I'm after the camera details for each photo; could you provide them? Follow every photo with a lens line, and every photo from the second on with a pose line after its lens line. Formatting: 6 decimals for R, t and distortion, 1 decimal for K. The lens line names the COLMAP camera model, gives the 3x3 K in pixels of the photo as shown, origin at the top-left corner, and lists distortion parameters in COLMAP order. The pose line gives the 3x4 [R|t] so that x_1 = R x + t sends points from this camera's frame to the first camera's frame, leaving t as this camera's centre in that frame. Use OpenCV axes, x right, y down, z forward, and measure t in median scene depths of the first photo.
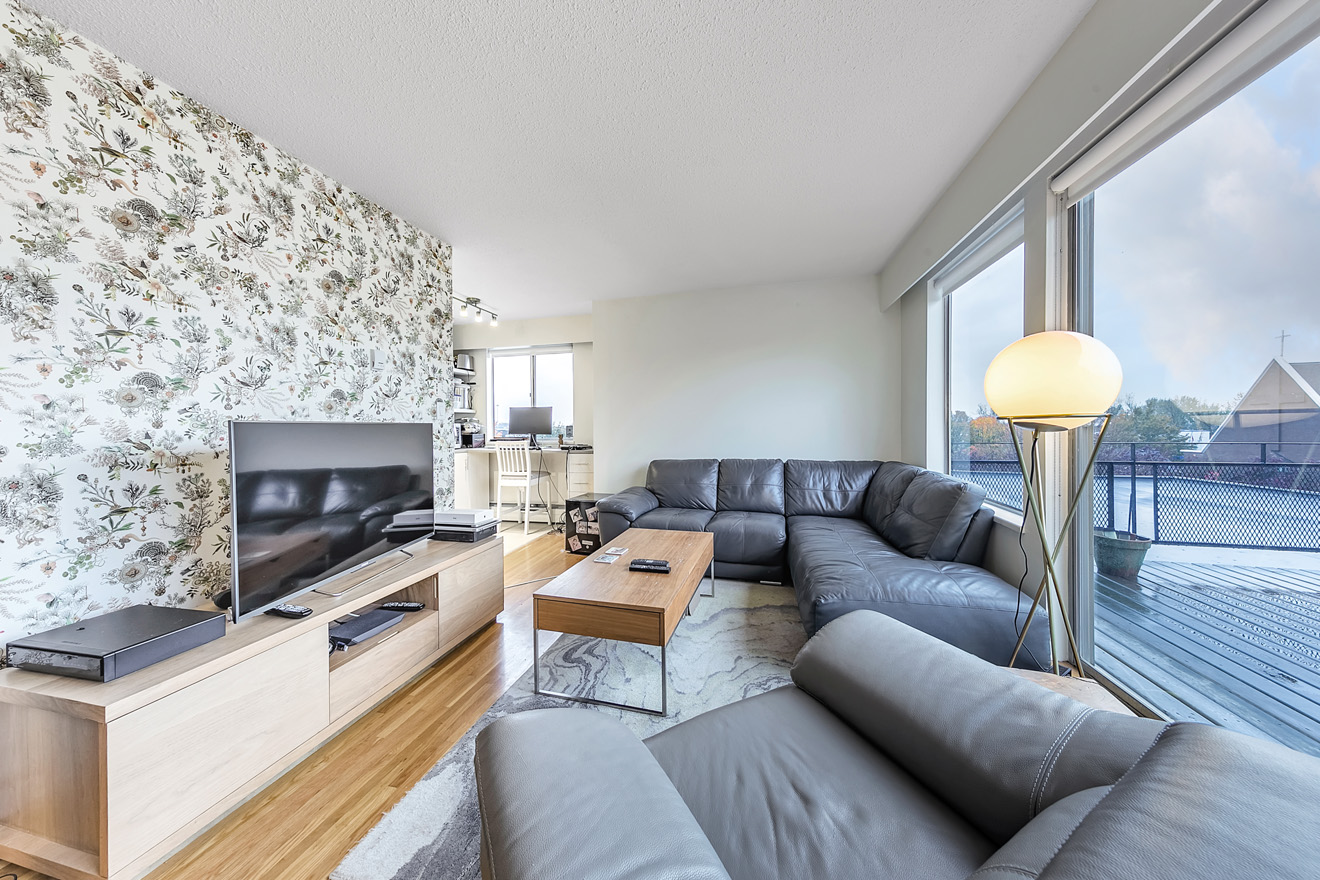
lens RADIAL K [[427.9, 0, 660.3], [0, 427.9, 433.3], [0, 0, 1]] dist [0.000845, 0.000045]
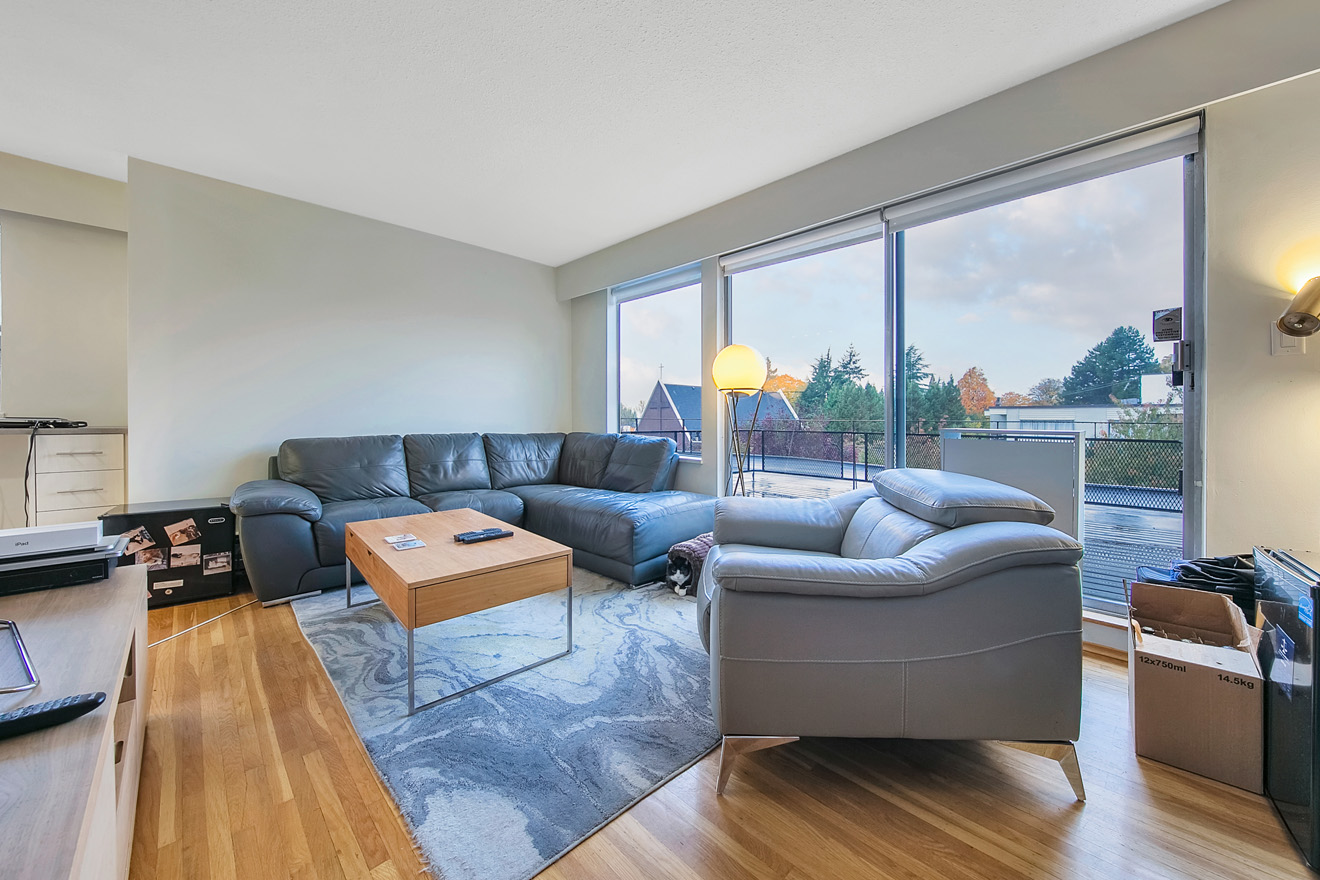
lens RADIAL K [[470.1, 0, 703.7], [0, 470.1, 413.1], [0, 0, 1]] dist [-0.000961, -0.000226]
pose [[0.482752, 0.023128, 0.875452, -0.414610], [0.005814, 0.999545, -0.029612, 0.054019], [-0.875738, 0.019385, 0.482397, 0.072656]]
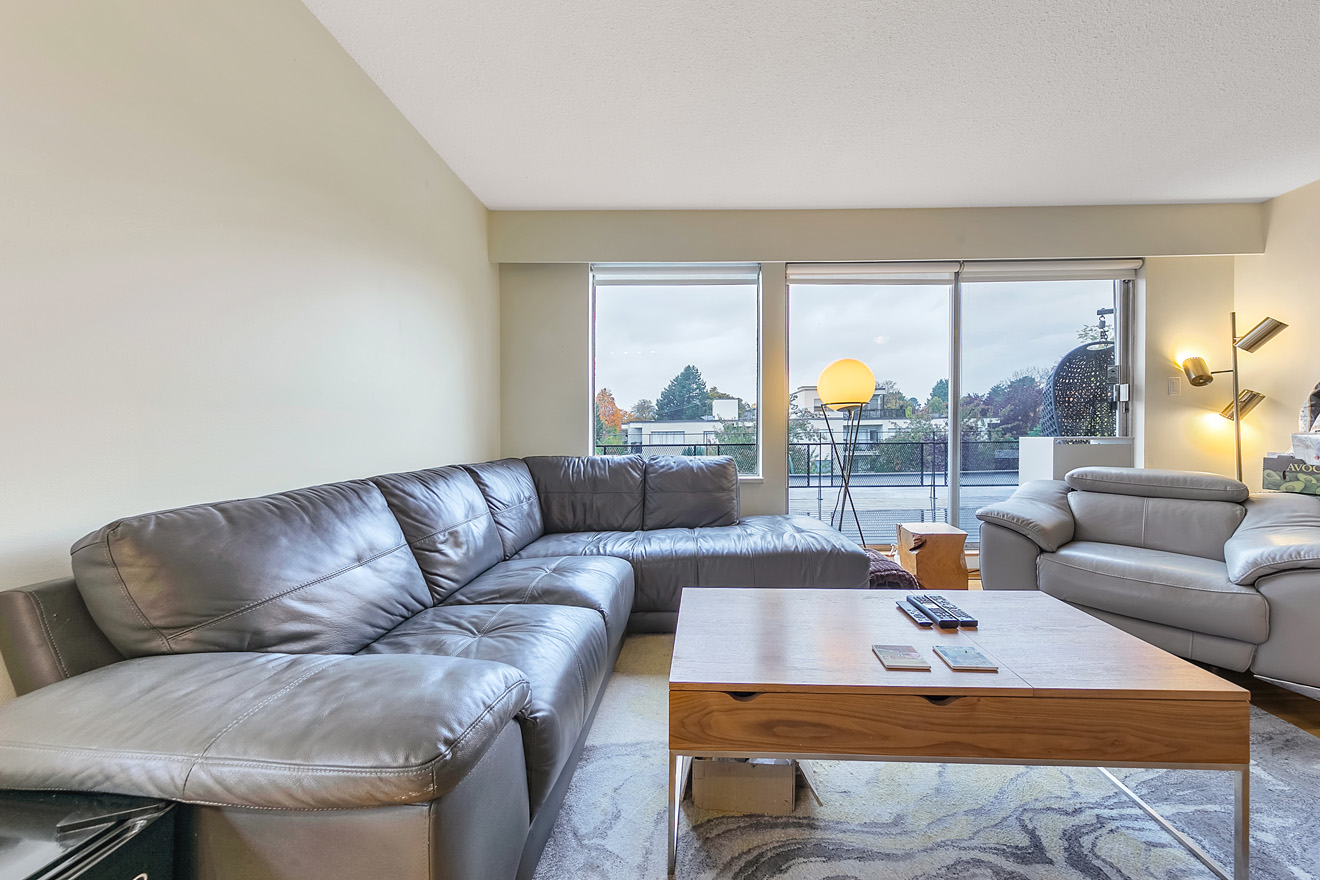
lens RADIAL K [[447.0, 0, 680.6], [0, 447.0, 432.6], [0, 0, 1]] dist [-0.000323, -0.000038]
pose [[-0.221302, 0.009705, 0.975157, -0.350360], [0.025089, 0.999676, -0.004255, 0.029979], [-0.974883, 0.023524, -0.221474, 0.925083]]
